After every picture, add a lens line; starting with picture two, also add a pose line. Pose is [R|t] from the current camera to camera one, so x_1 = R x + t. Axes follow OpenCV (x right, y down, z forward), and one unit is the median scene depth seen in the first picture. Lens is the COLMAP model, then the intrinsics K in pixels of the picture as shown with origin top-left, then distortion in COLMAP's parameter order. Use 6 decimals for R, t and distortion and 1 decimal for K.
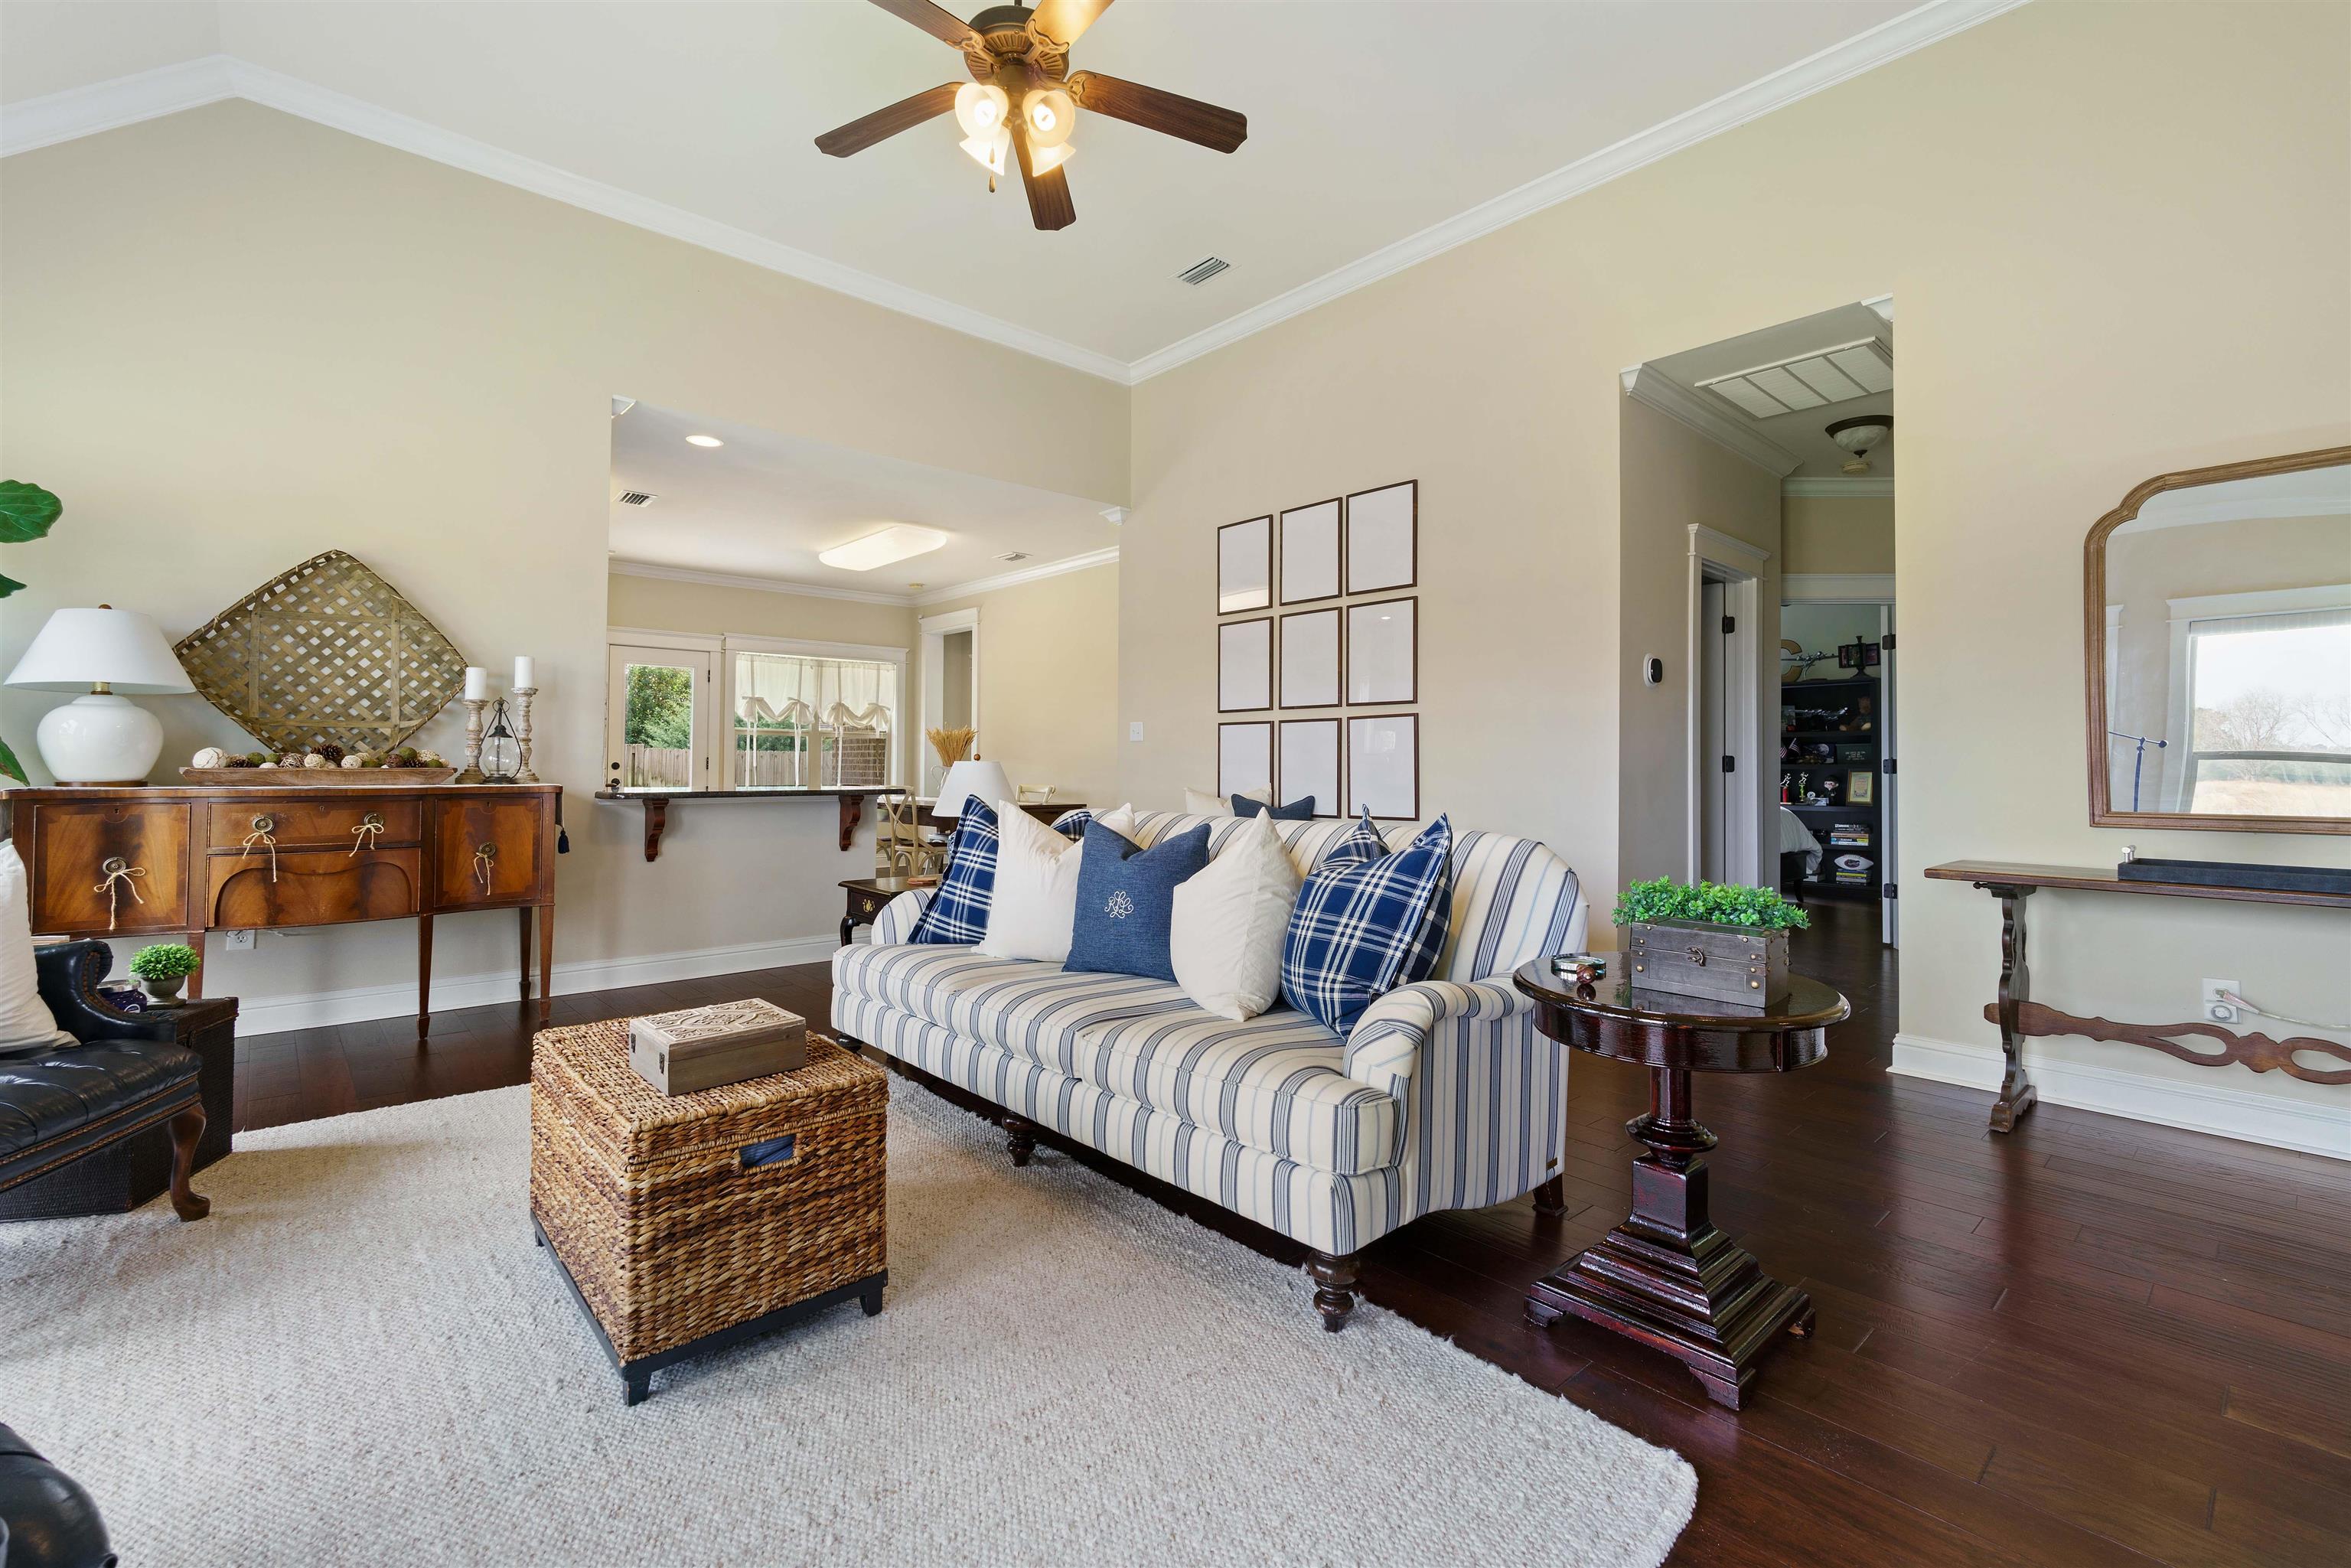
lens RADIAL K [[1018.3, 0, 1170.5], [0, 1018.3, 744.5], [0, 0, 1]] dist [-0.006222, 0.001557]
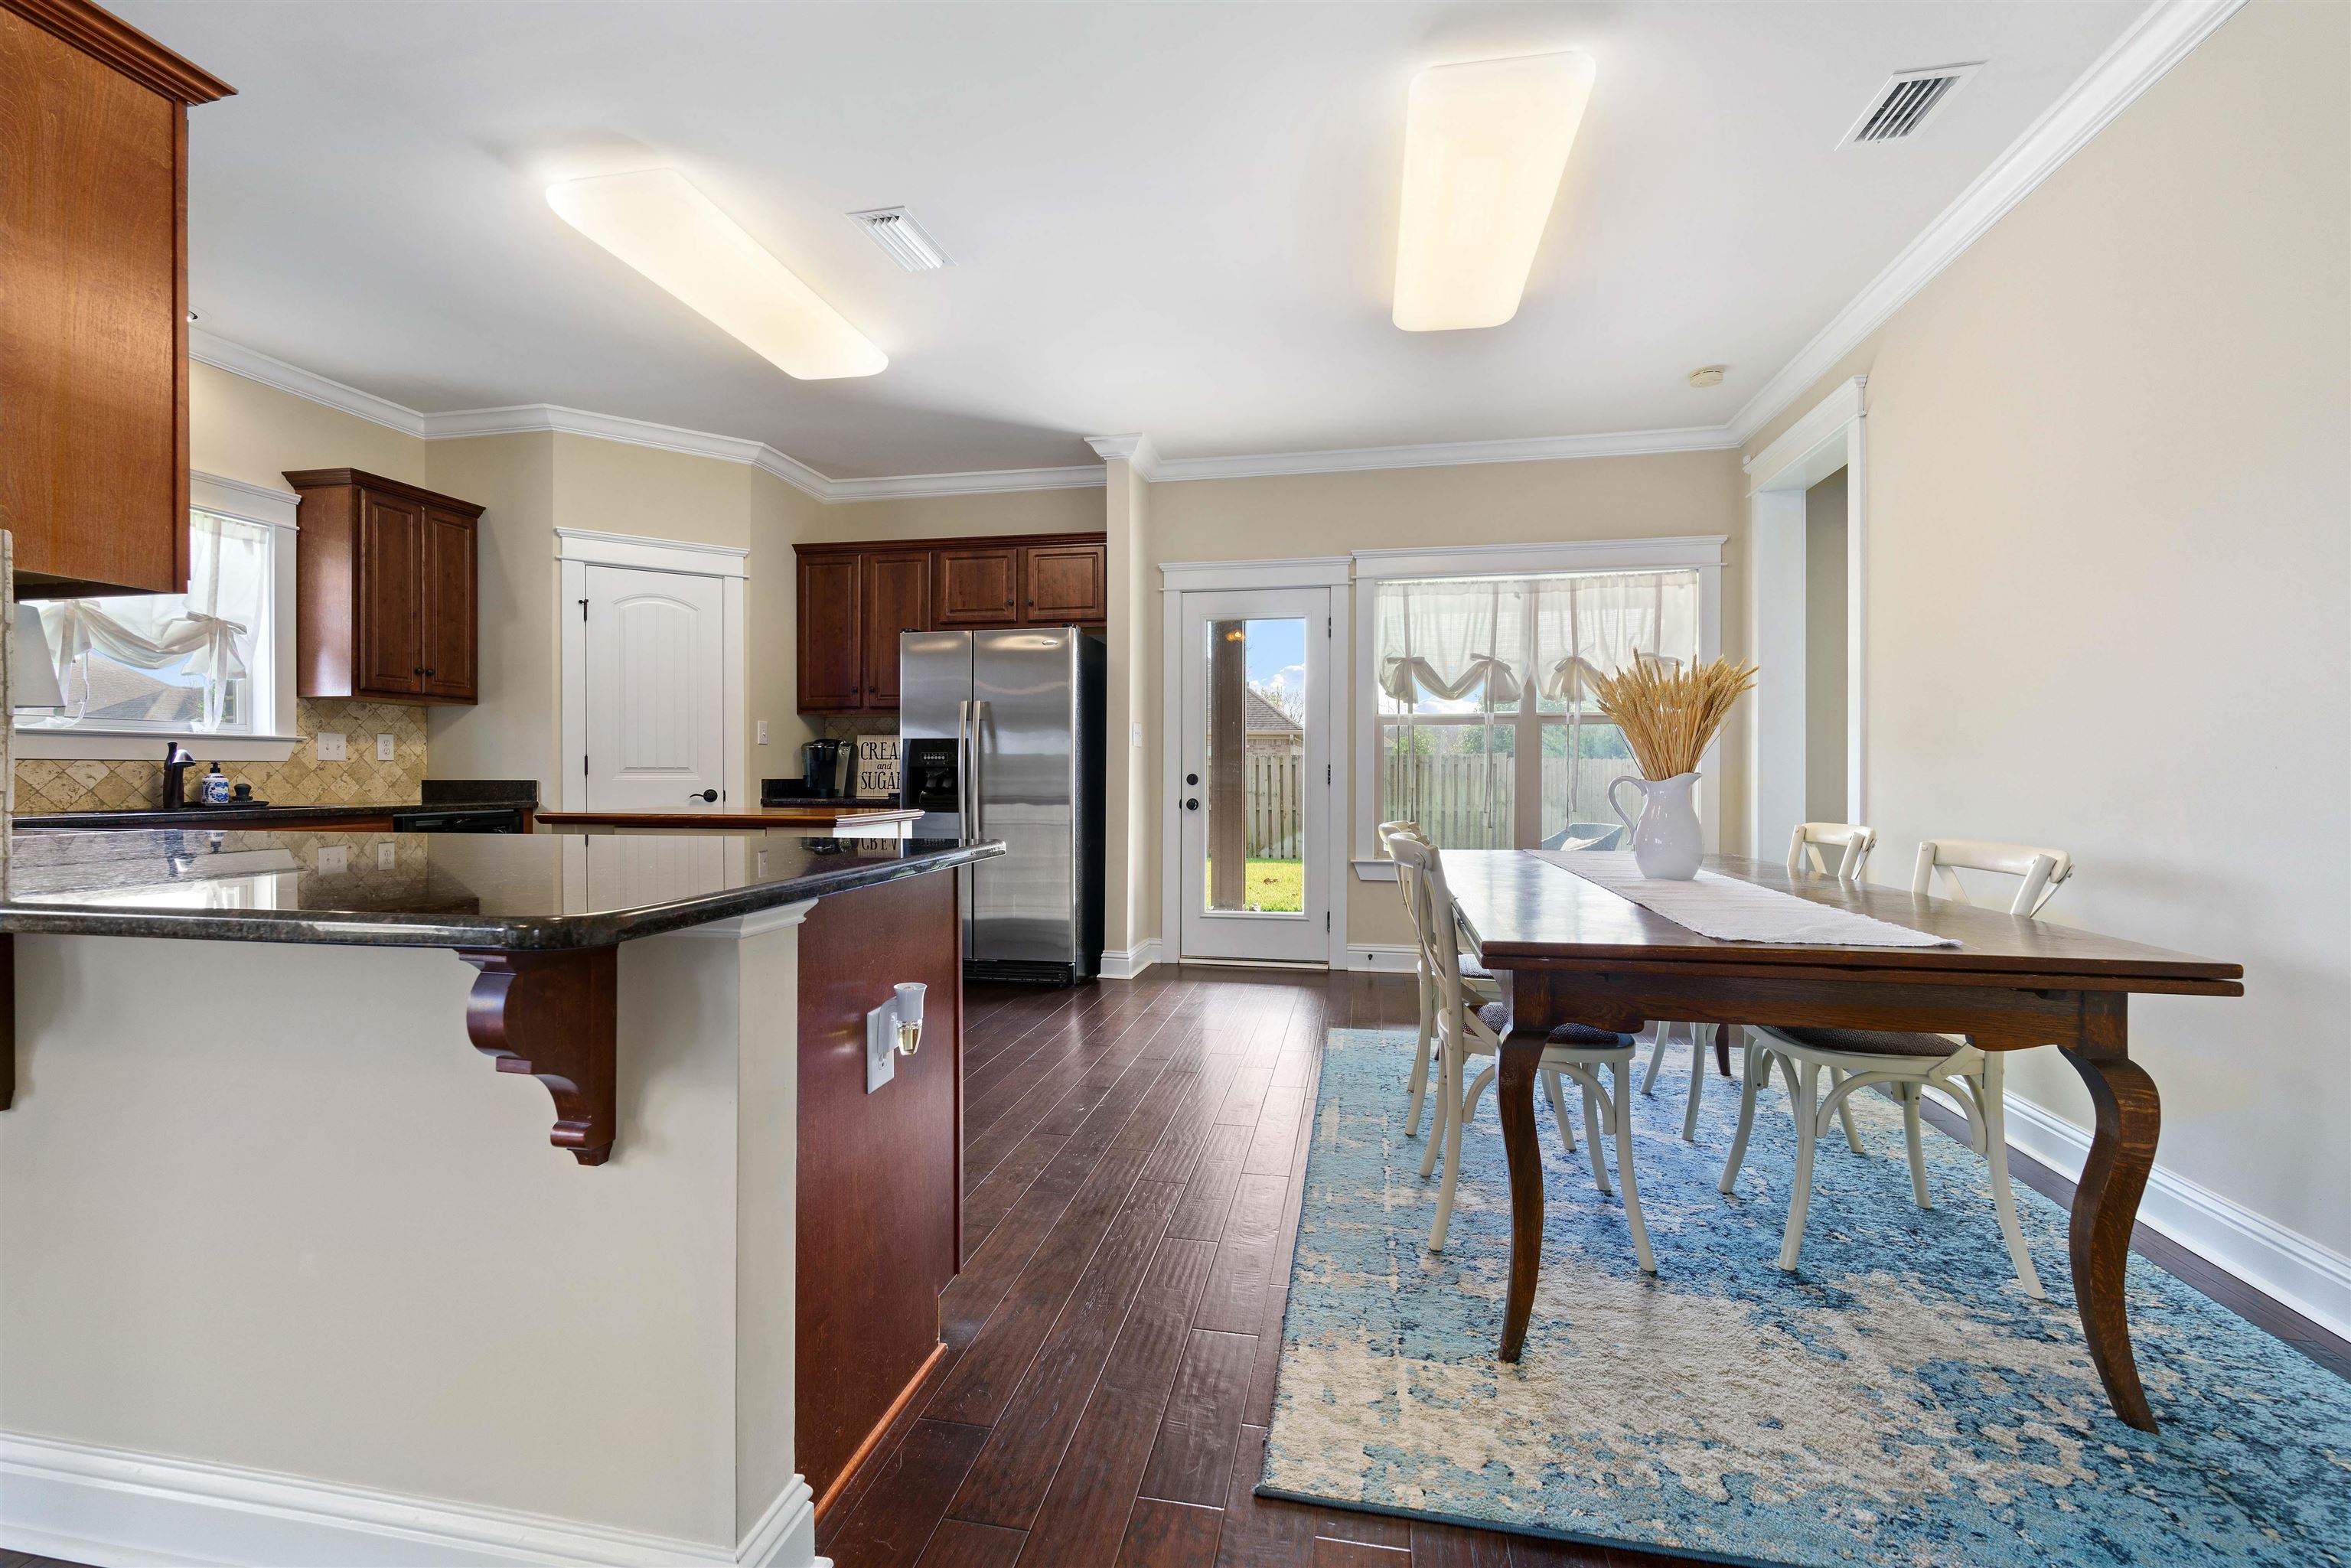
lens RADIAL K [[1018.3, 0, 1175.9], [0, 1018.3, 771.7], [0, 0, 1]] dist [-0.006222, 0.001557]
pose [[0.602107, -0.005123, -0.798399, -0.040044], [0.017432, 0.999825, 0.006730, 0.012637], [0.798225, -0.017970, 0.602091, 0.644520]]
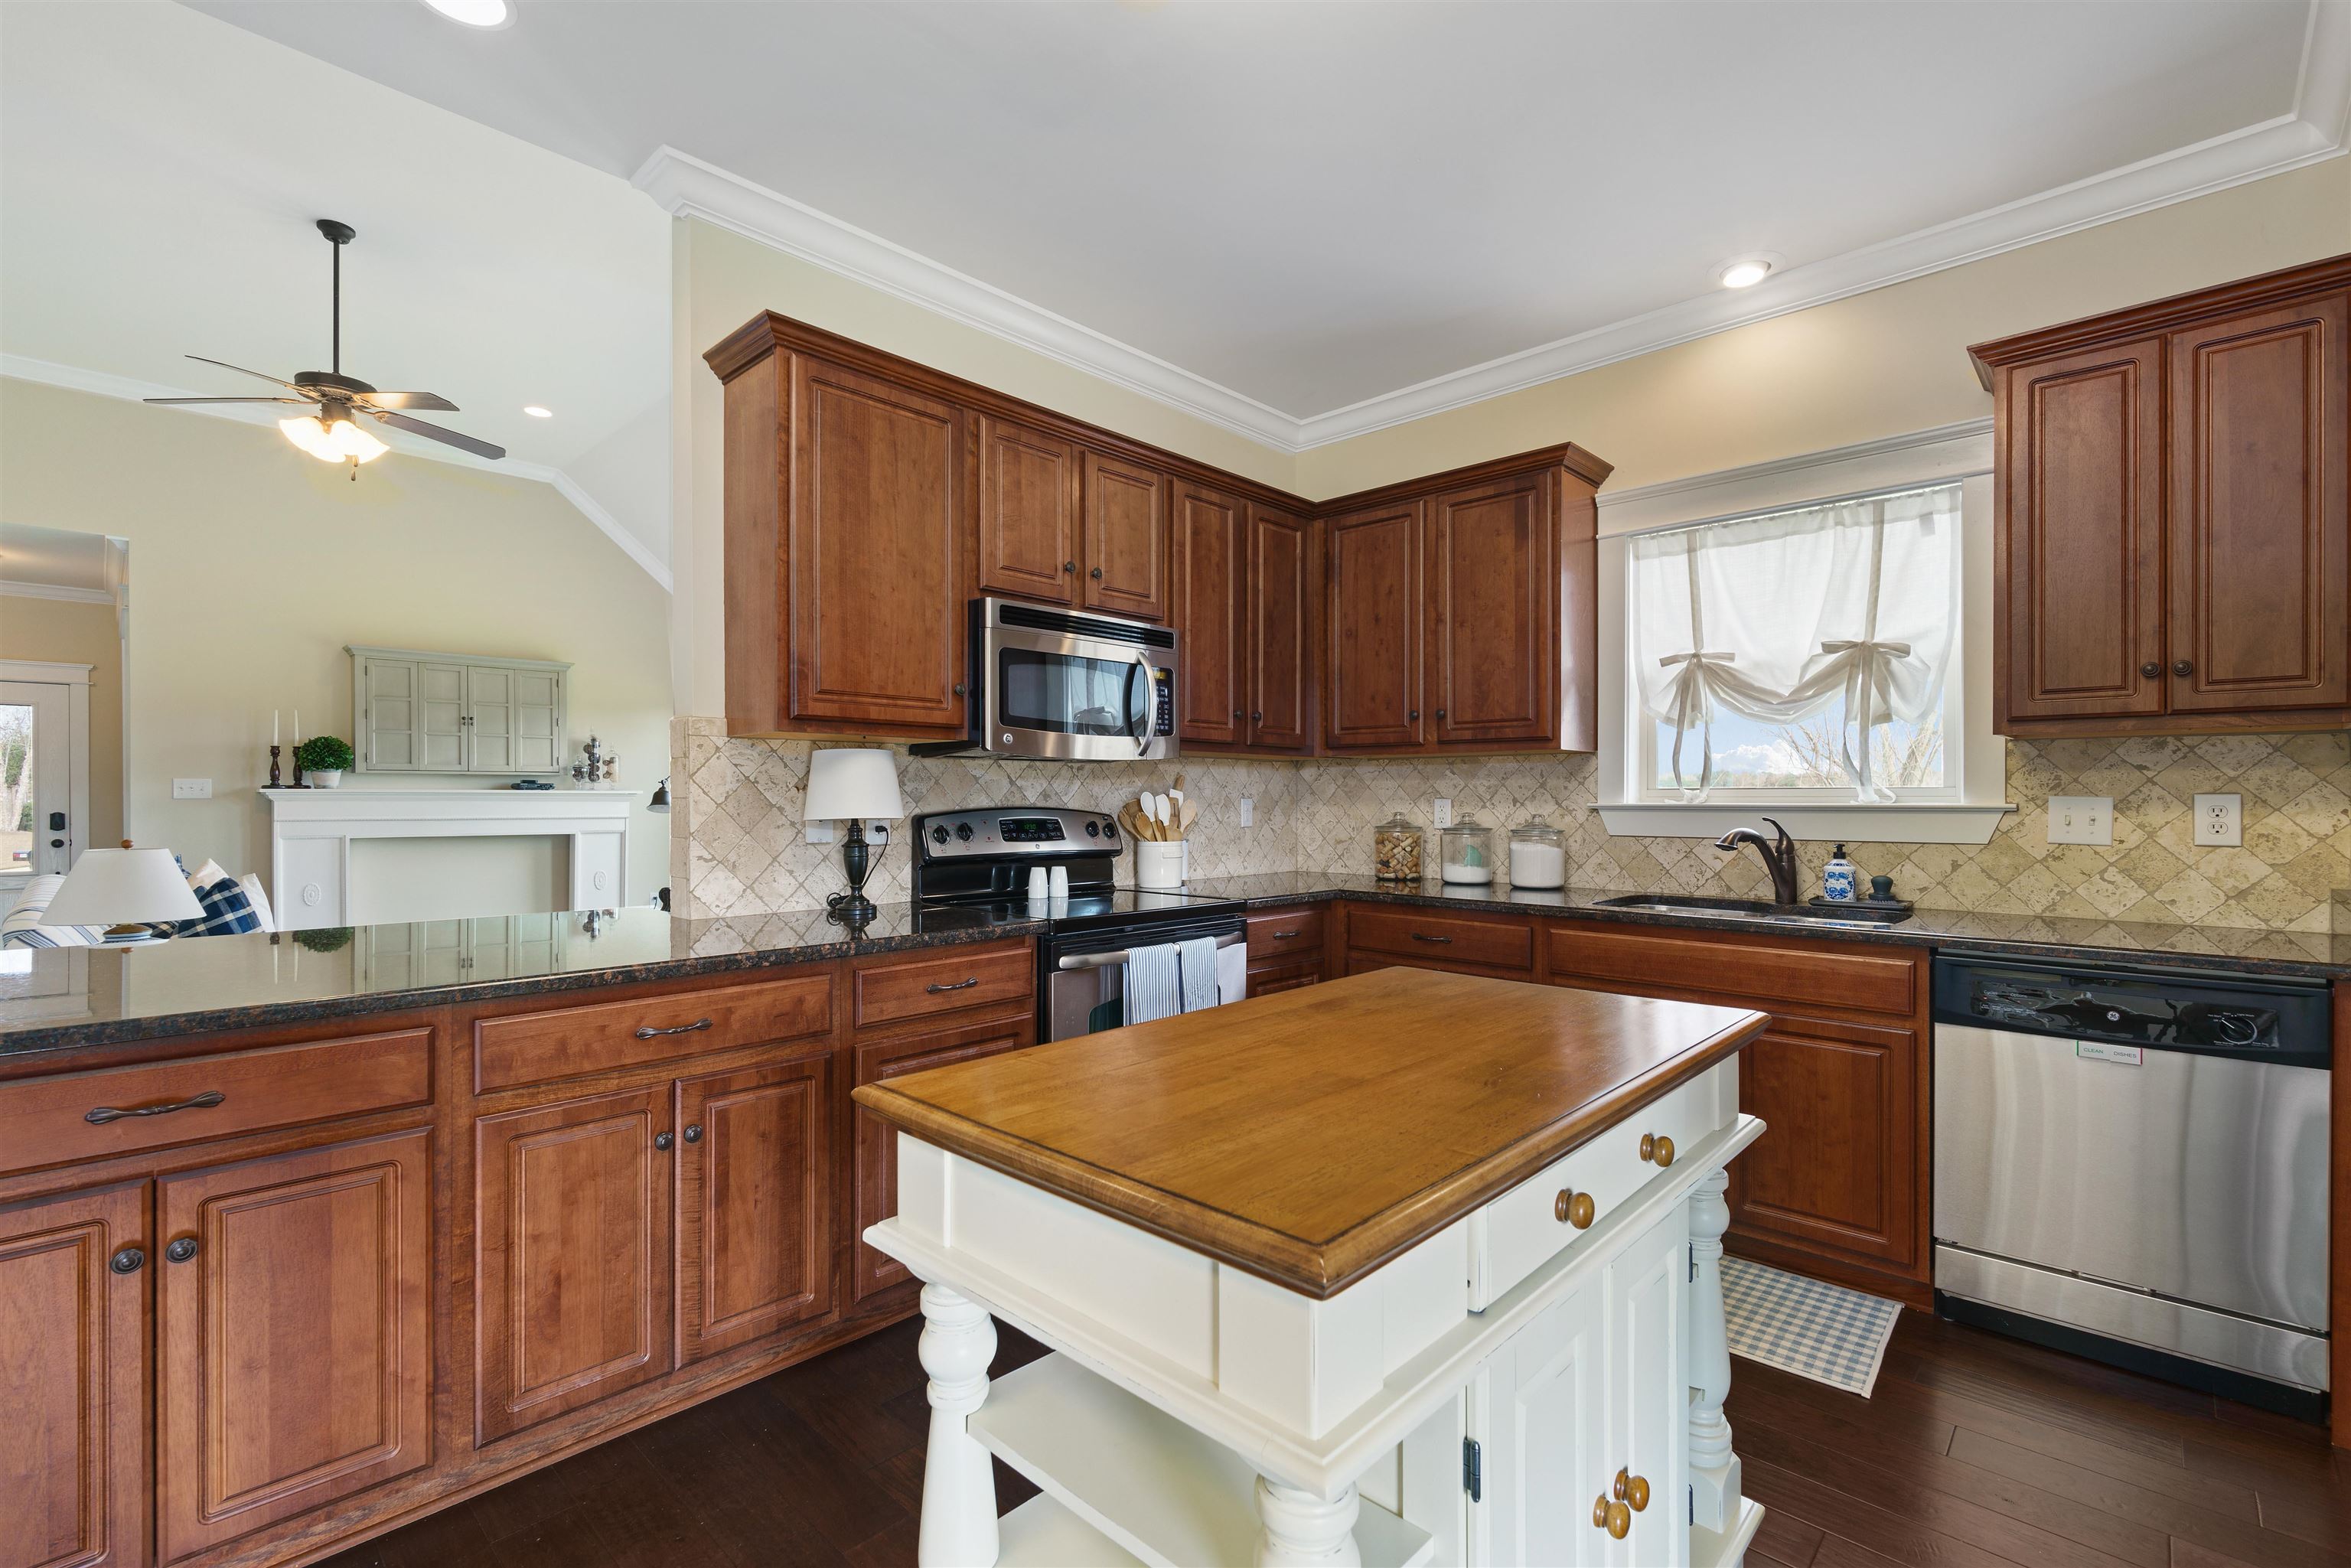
lens RADIAL K [[1018.3, 0, 1203.0], [0, 1018.3, 803.1], [0, 0, 1]] dist [-0.006222, 0.001557]
pose [[-0.994421, -0.009020, -0.105101, -0.458376], [-0.007349, 0.999841, -0.016275, -0.003694], [0.105231, -0.015412, -0.994328, 0.903266]]
